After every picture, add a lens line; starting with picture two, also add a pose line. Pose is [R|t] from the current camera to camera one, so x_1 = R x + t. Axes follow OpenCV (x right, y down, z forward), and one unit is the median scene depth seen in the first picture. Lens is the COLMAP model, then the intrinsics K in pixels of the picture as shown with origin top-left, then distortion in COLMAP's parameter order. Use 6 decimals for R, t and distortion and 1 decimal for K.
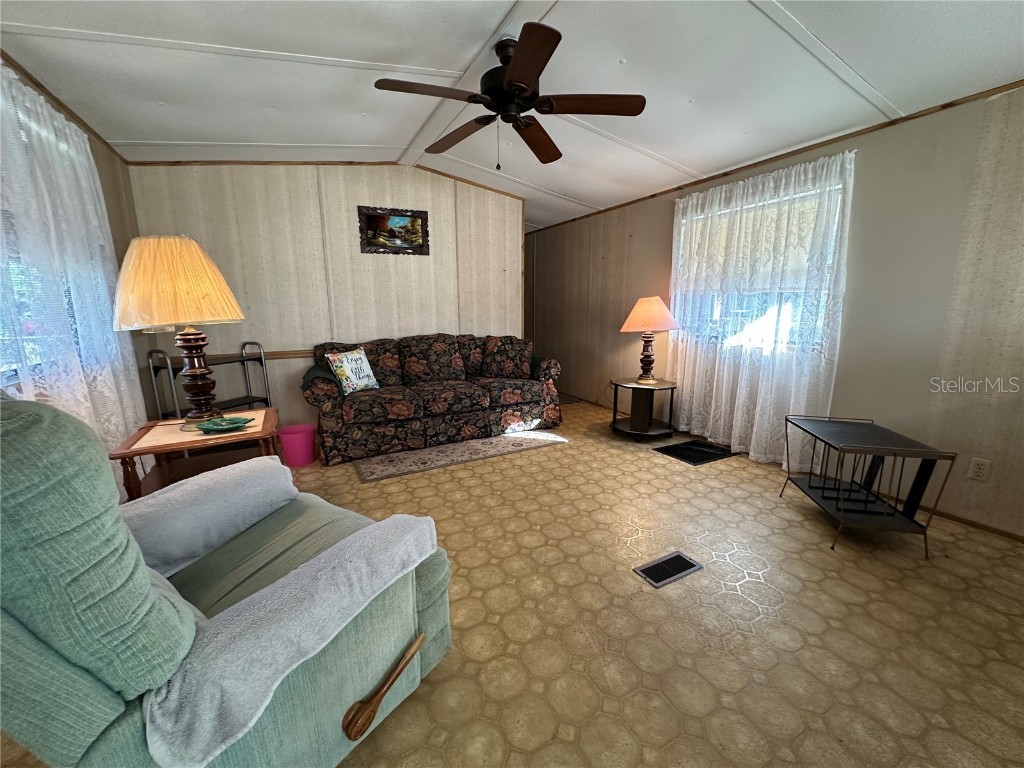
lens RADIAL K [[406.8, 0, 514.8], [0, 406.8, 385.5], [0, 0, 1]] dist [-0.001861, -0.000434]
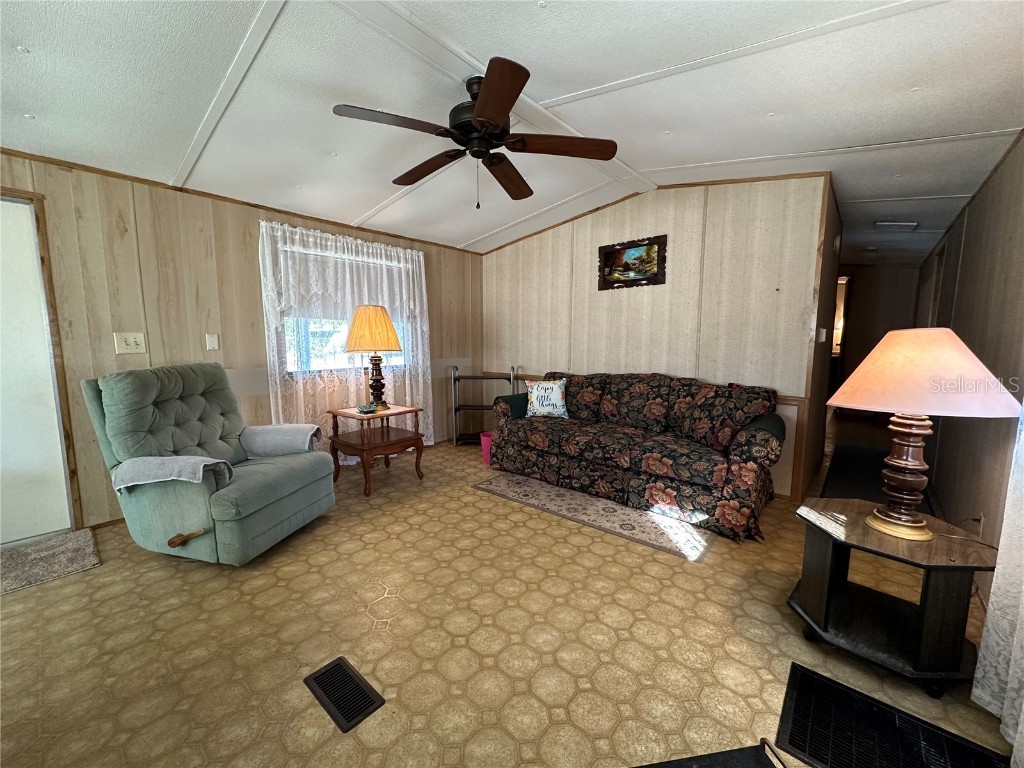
lens RADIAL K [[406.8, 0, 512.5], [0, 406.8, 386.5], [0, 0, 1]] dist [-0.001861, -0.000434]
pose [[0.356312, 0.118874, -0.926774, 0.559818], [-0.181274, 0.981823, 0.056241, -0.105551], [0.916614, 0.147961, 0.371384, 0.458473]]
